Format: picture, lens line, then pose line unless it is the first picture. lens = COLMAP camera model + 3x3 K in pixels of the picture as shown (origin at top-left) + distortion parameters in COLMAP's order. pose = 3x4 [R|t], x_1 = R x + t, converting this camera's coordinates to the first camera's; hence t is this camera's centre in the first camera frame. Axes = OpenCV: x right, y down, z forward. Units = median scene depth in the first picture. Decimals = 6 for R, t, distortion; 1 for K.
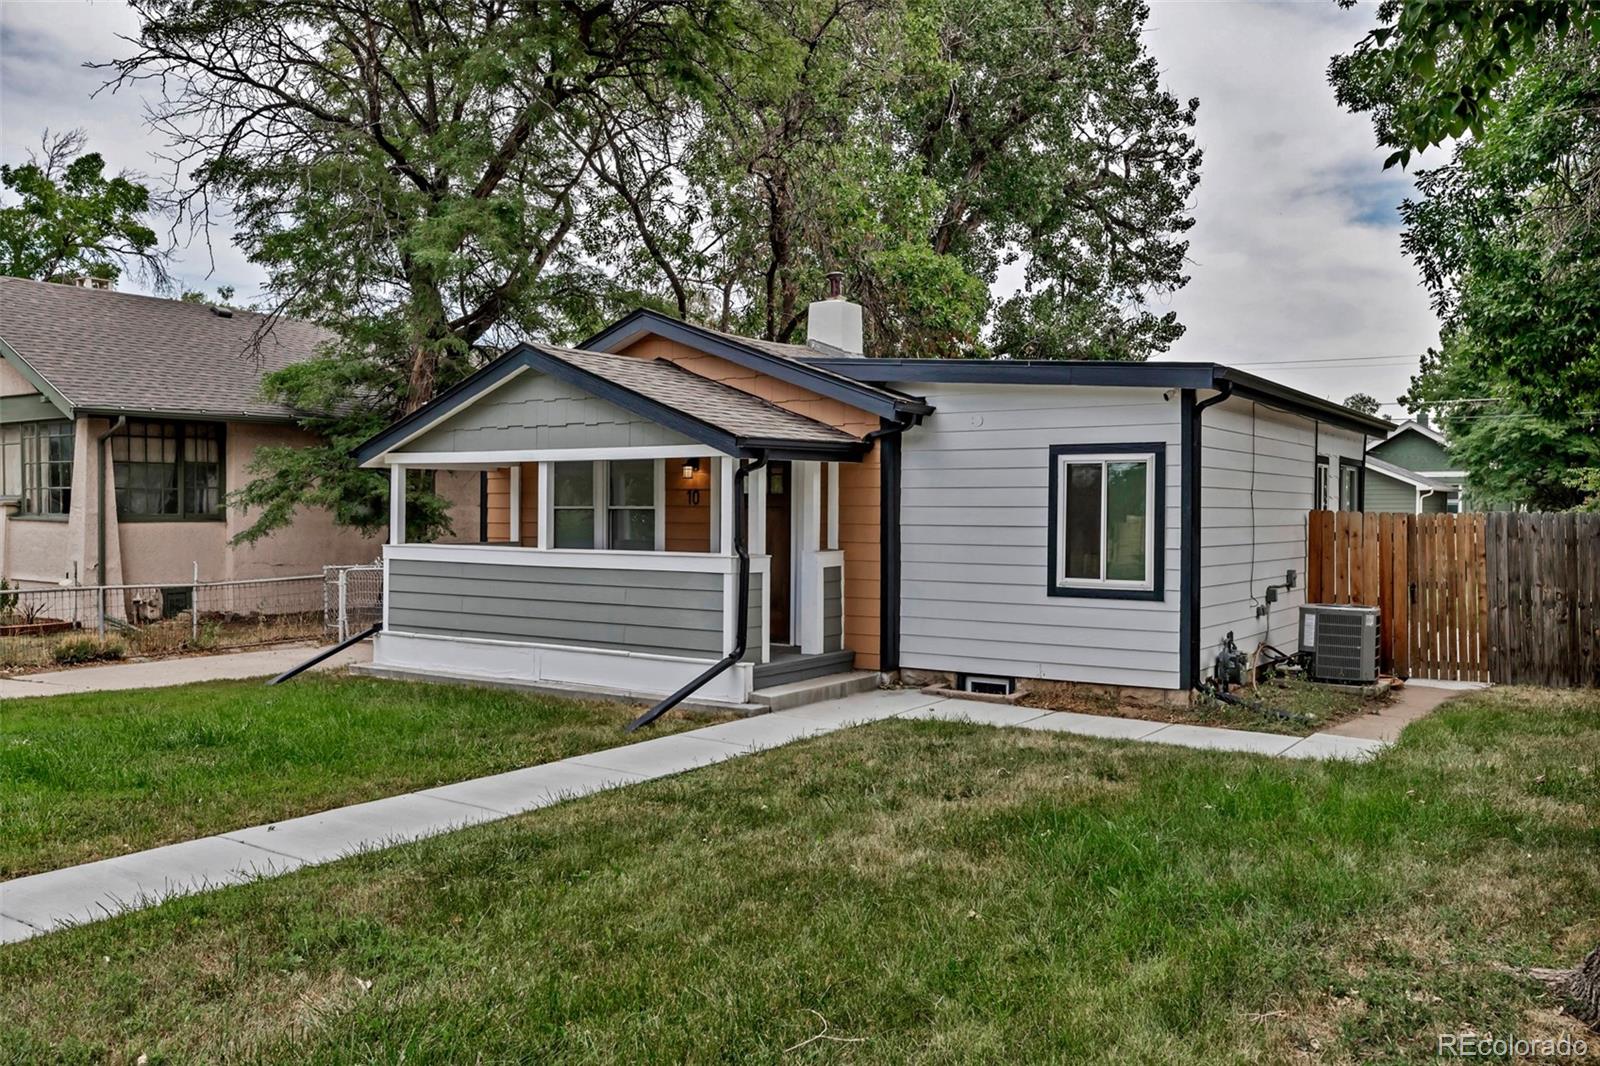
lens RADIAL K [[1300.0, 0, 804.4], [0, 1300.0, 530.7], [0, 0, 1]] dist [0.009116, 0.006408]
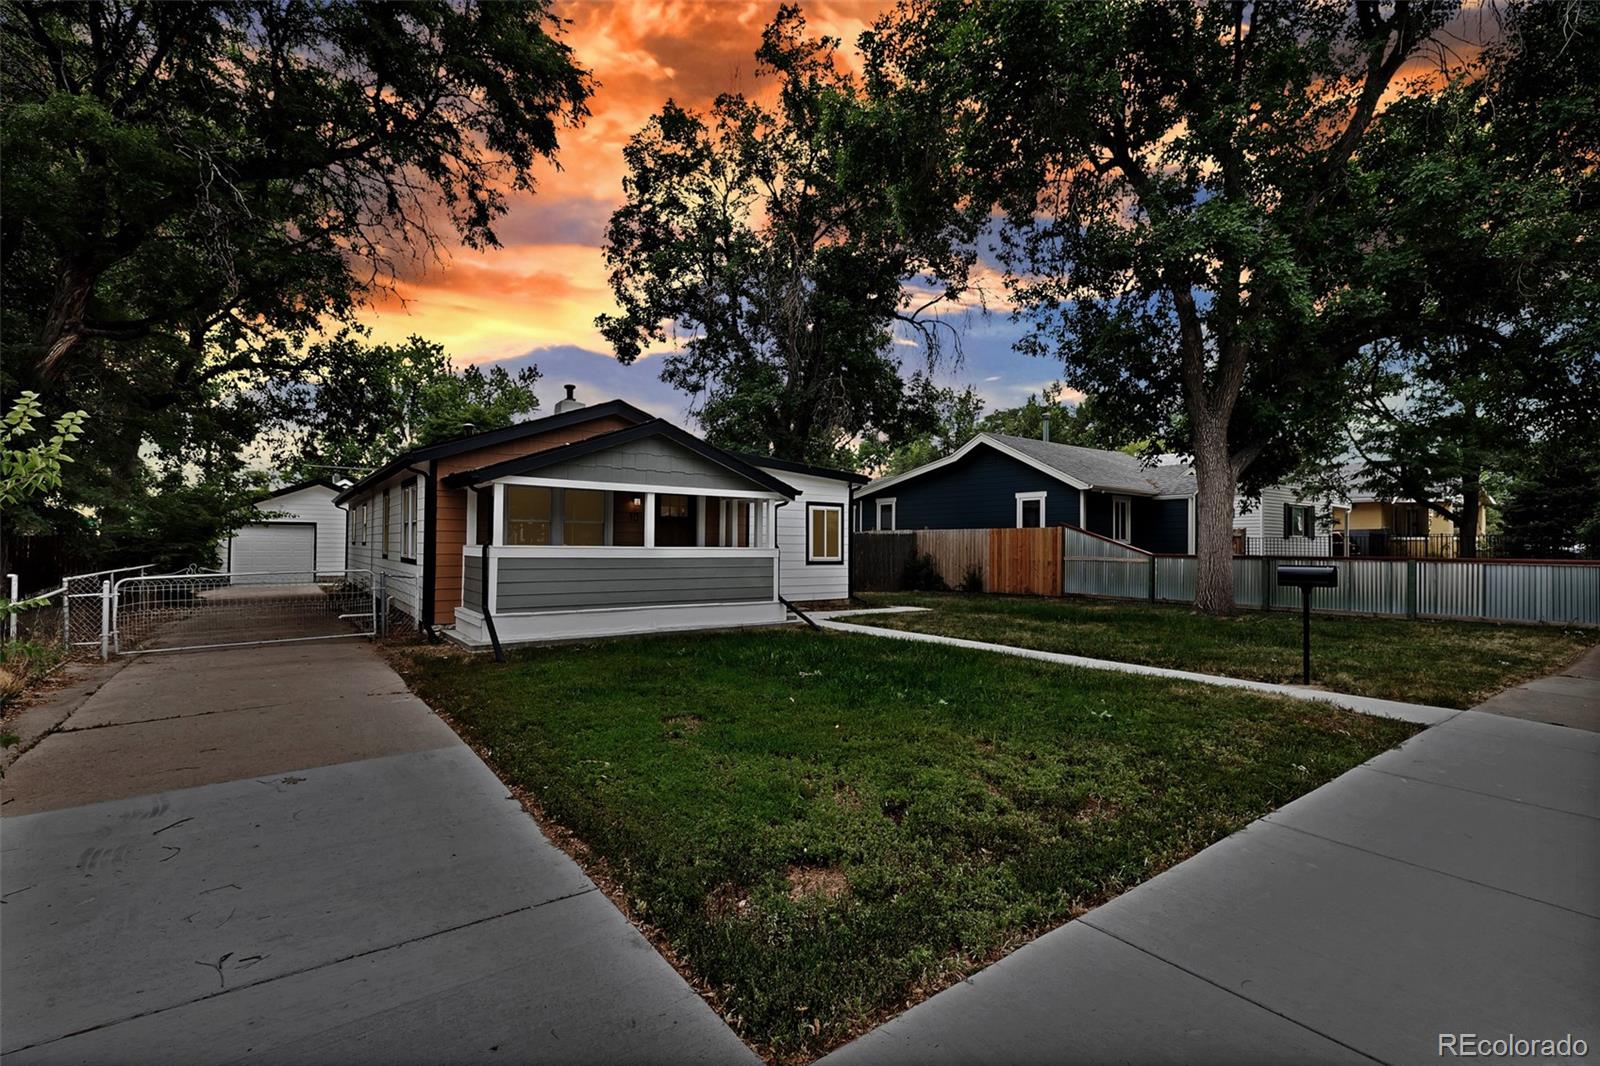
lens RADIAL K [[733.9, 0, 802.2], [0, 733.9, 536.3], [0, 0, 1]] dist [-0.001206, 0.000851]
pose [[0.334810, 0.007395, 0.942257, -0.731820], [0.001481, 0.999964, -0.008374, 0.006323], [-0.942285, 0.004199, 0.334787, 0.380728]]
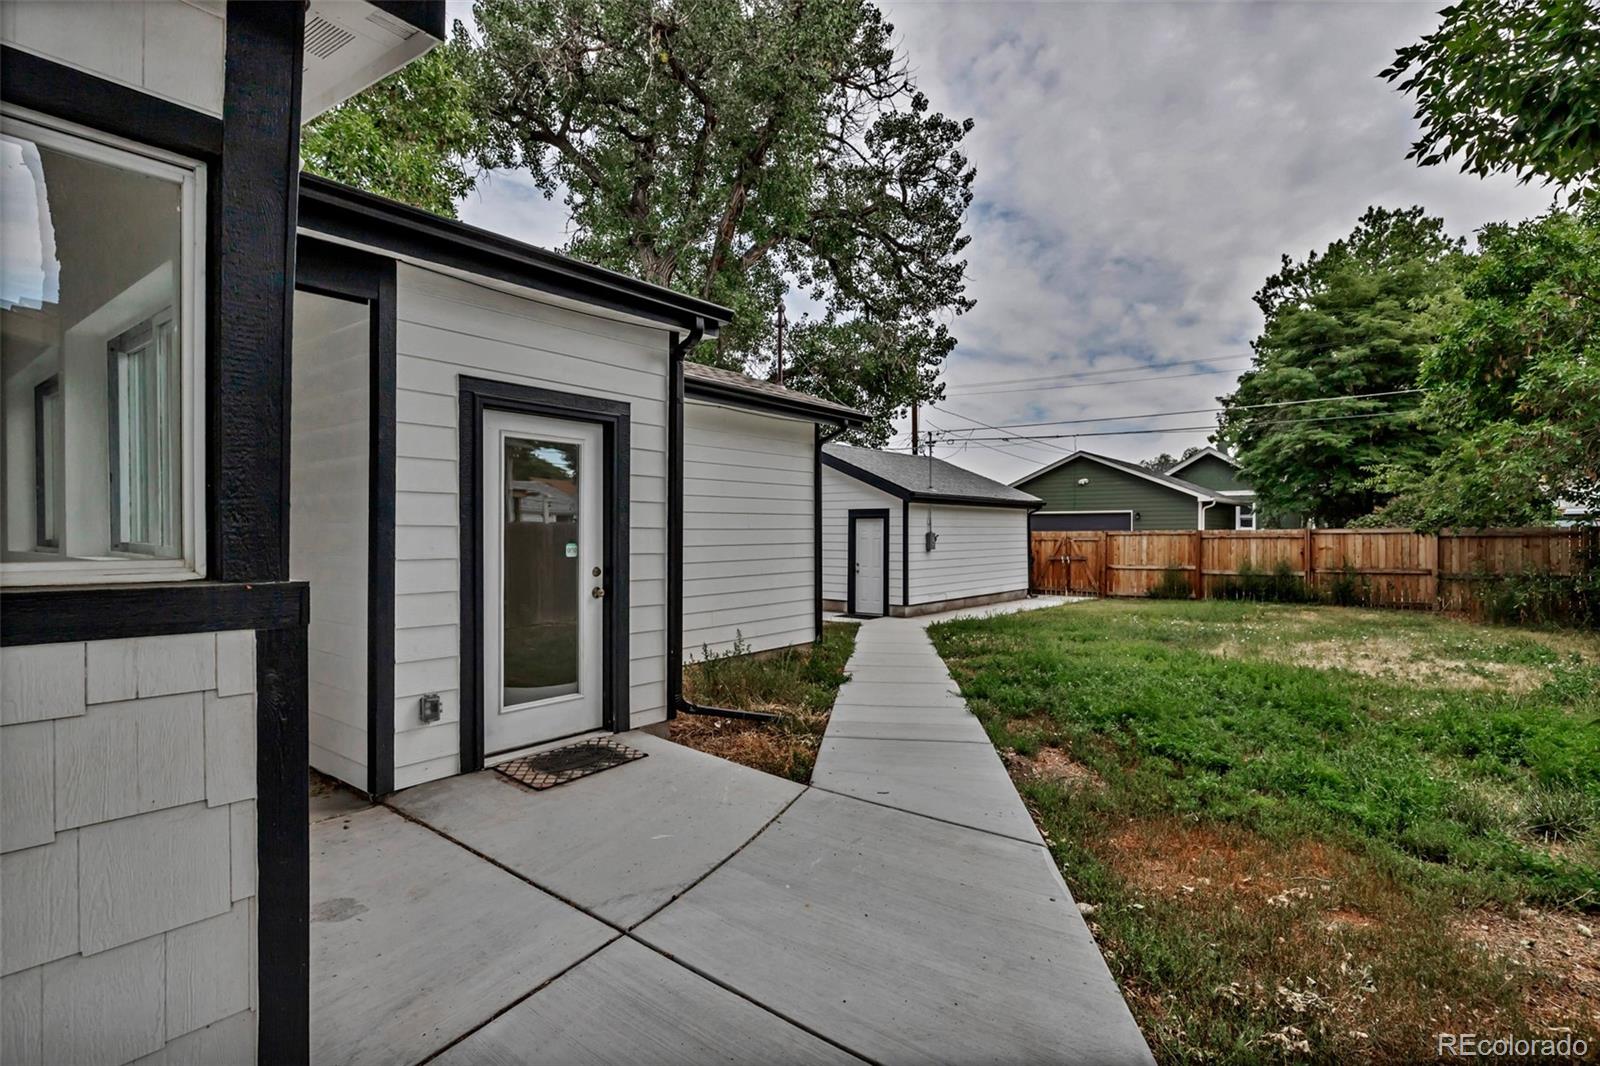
lens RADIAL K [[774.3, 0, 799.2], [0, 774.3, 533.1], [0, 0, 1]] dist [-0.012874, -0.000043]
pose [[0.996363, -0.002824, -0.085169, 0.494362], [0.001912, 0.999940, -0.010793, -0.002418], [0.085194, 0.010591, 0.996308, 0.883150]]
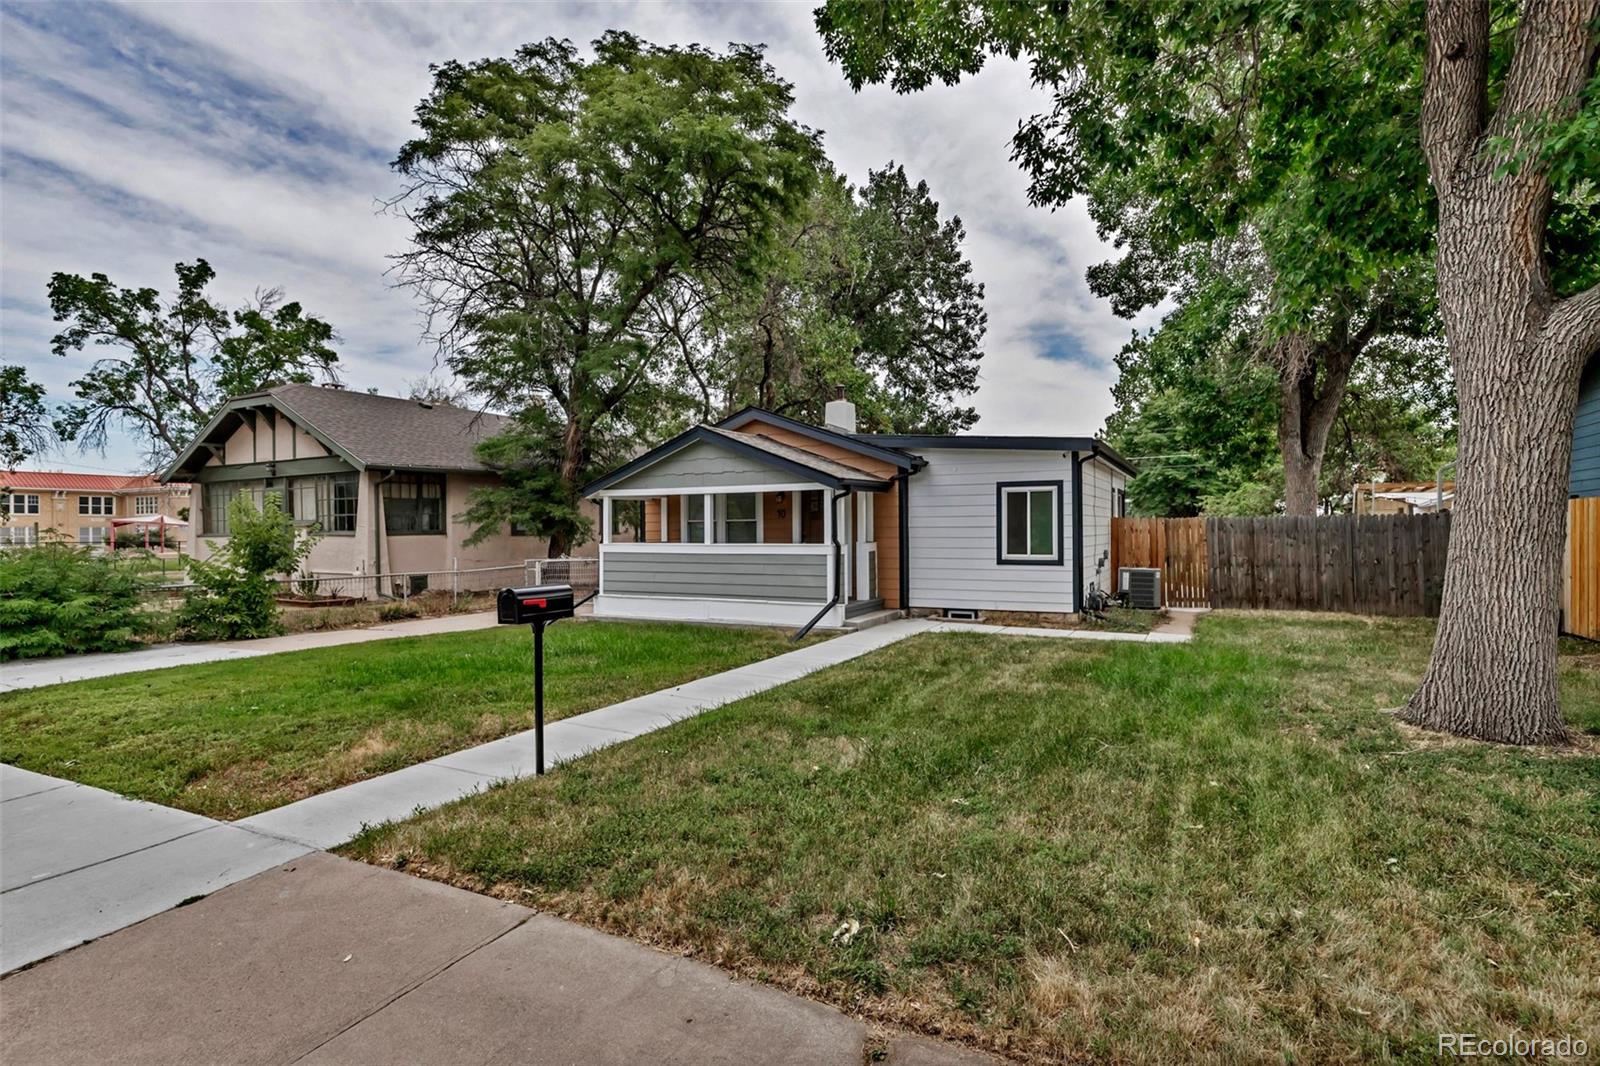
lens RADIAL K [[808.3, 0, 803.8], [0, 808.3, 535.6], [0, 0, 1]] dist [0.001822, 0.002965]
pose [[0.992864, -0.014419, 0.118379, -0.147879], [0.015168, 0.999870, -0.005424, 0.007862], [-0.118286, 0.007181, 0.992954, -0.067088]]
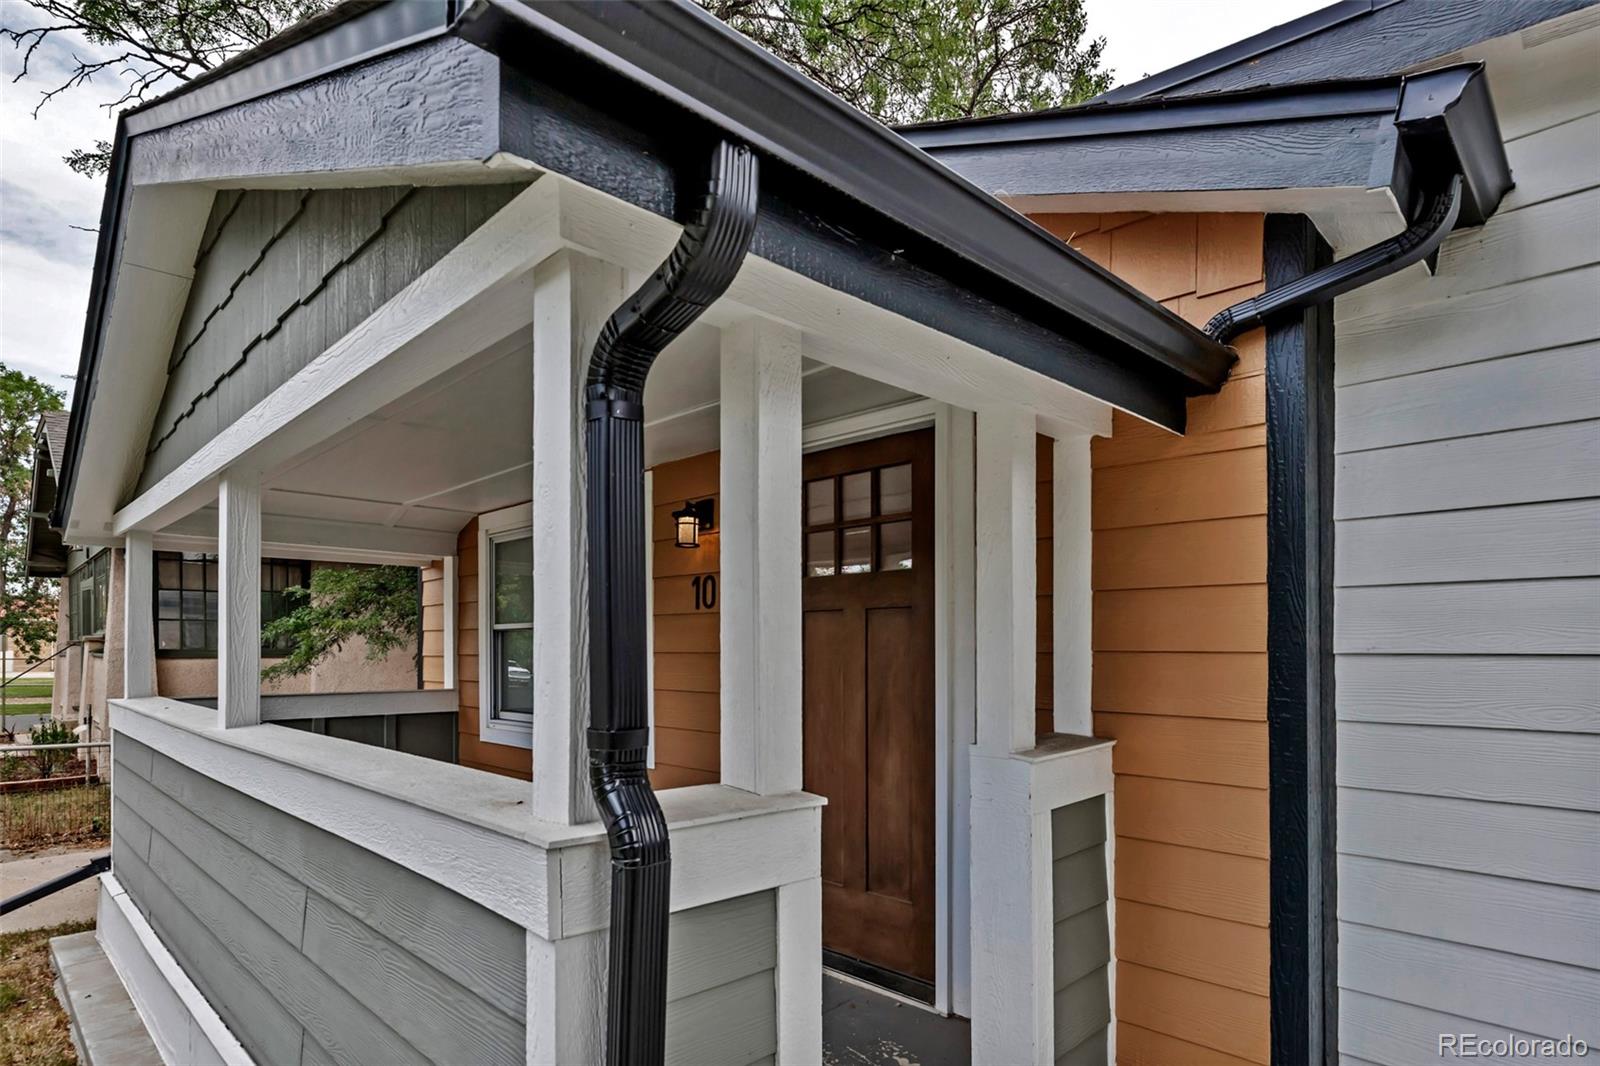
lens RADIAL K [[868.4, 0, 782.0], [0, 868.4, 650.9], [0, 0, 1]] dist [0.000449, 0.000142]
pose [[0.977508, -0.010042, -0.210660, -0.001227], [0.007078, 0.999865, -0.014818, -0.002449], [0.210781, 0.012993, 0.977447, 0.583981]]
